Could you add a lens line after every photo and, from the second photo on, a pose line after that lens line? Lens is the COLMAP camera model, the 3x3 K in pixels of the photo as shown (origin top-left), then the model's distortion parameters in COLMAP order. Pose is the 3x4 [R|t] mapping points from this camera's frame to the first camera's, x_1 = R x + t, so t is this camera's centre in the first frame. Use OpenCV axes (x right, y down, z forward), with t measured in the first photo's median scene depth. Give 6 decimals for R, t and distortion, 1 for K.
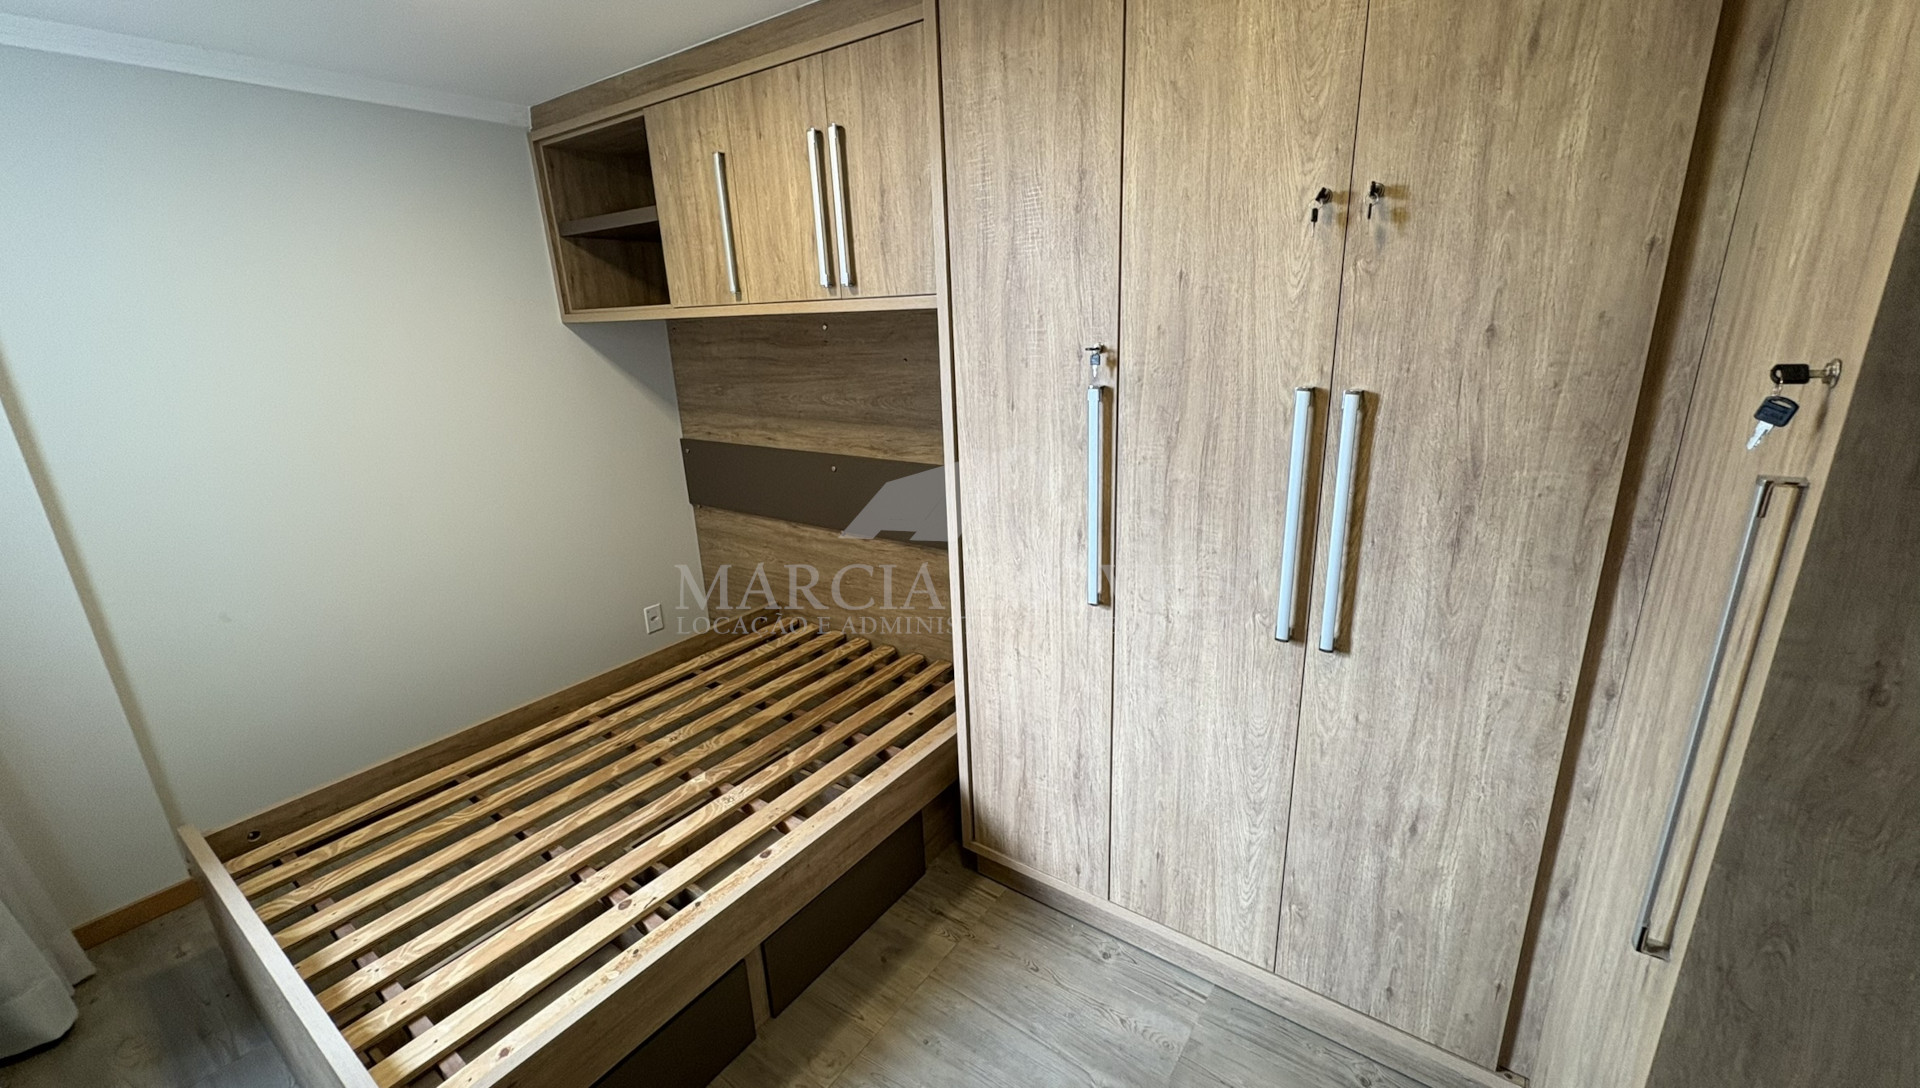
lens RADIAL K [[766.5, 0, 960.3], [0, 766.5, 541.0], [0, 0, 1]] dist [0.000993, 0.000414]
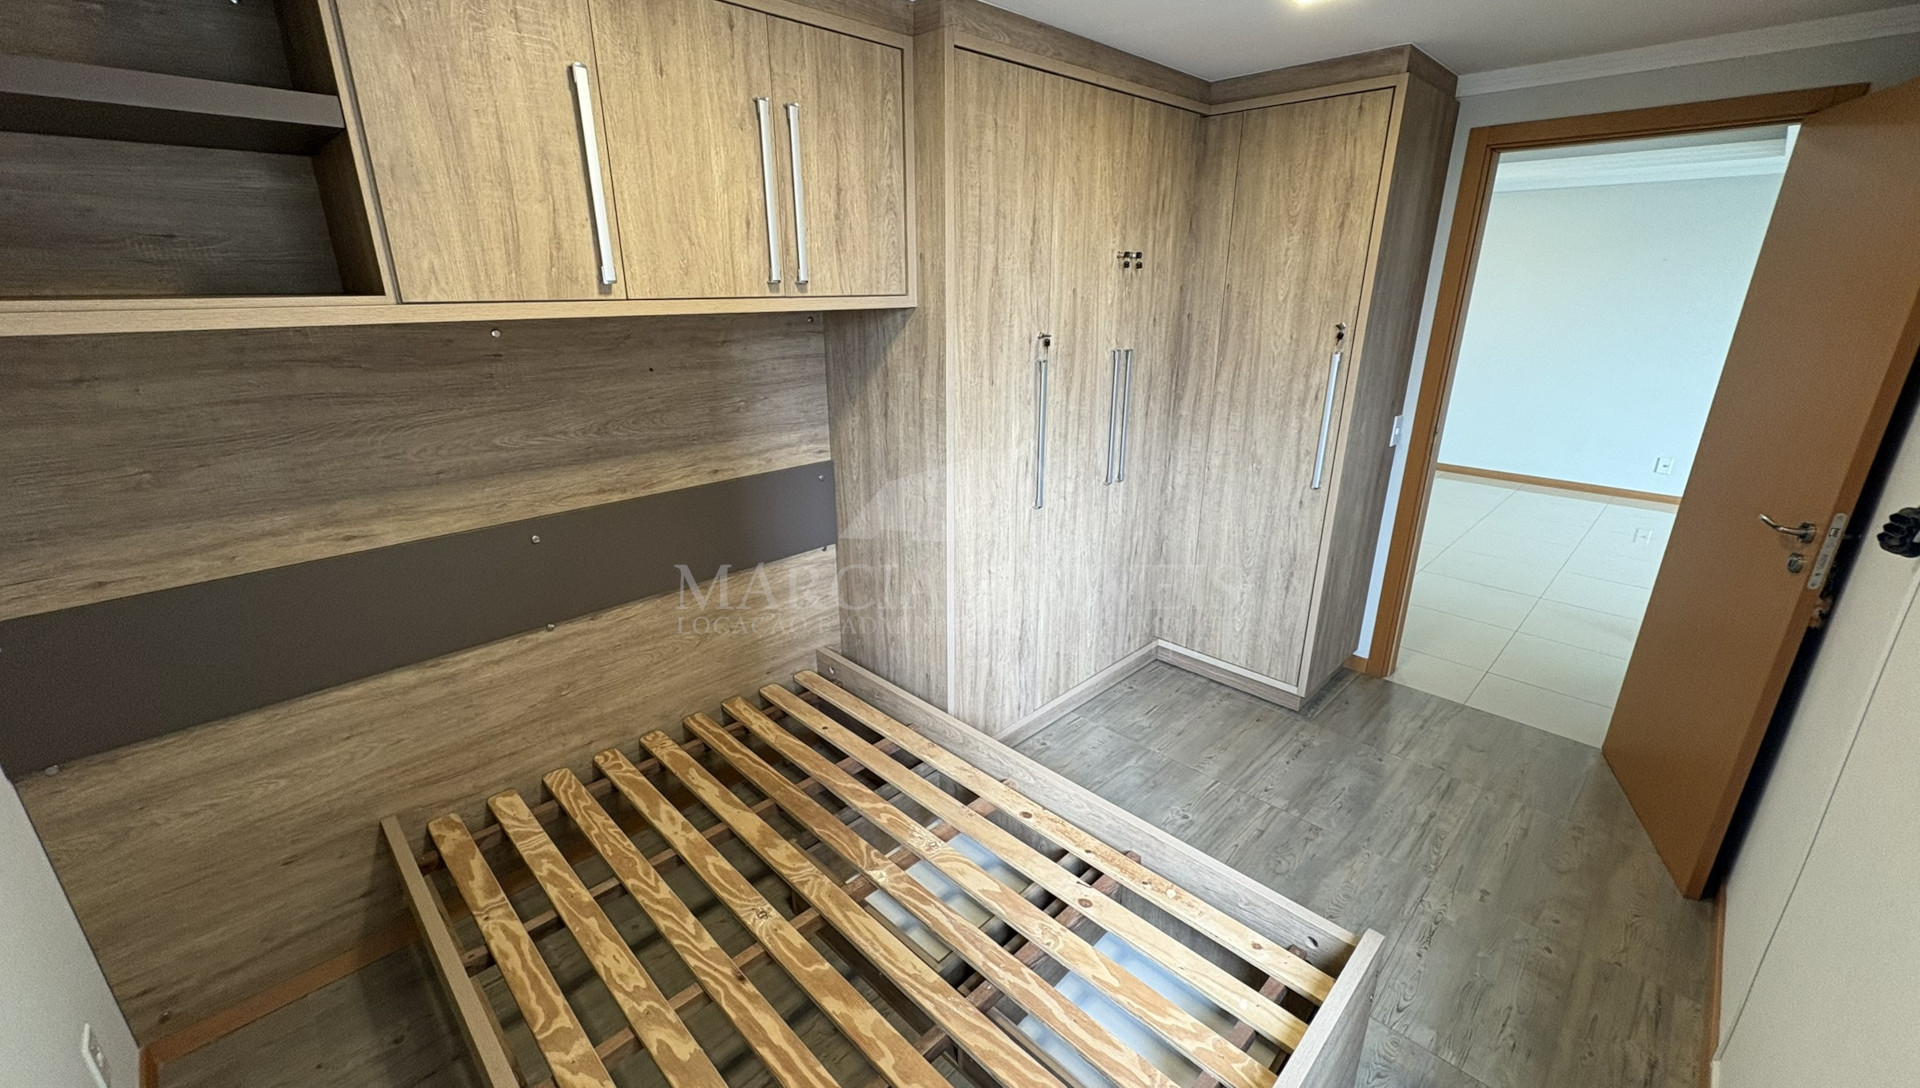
lens RADIAL K [[766.5, 0, 960.3], [0, 766.5, 541.0], [0, 0, 1]] dist [0.000993, 0.000414]
pose [[0.157097, -0.282755, 0.946240, -1.126846], [0.281893, 0.931115, 0.231435, -0.215616], [-0.946497, 0.230381, 0.225982, 0.723205]]
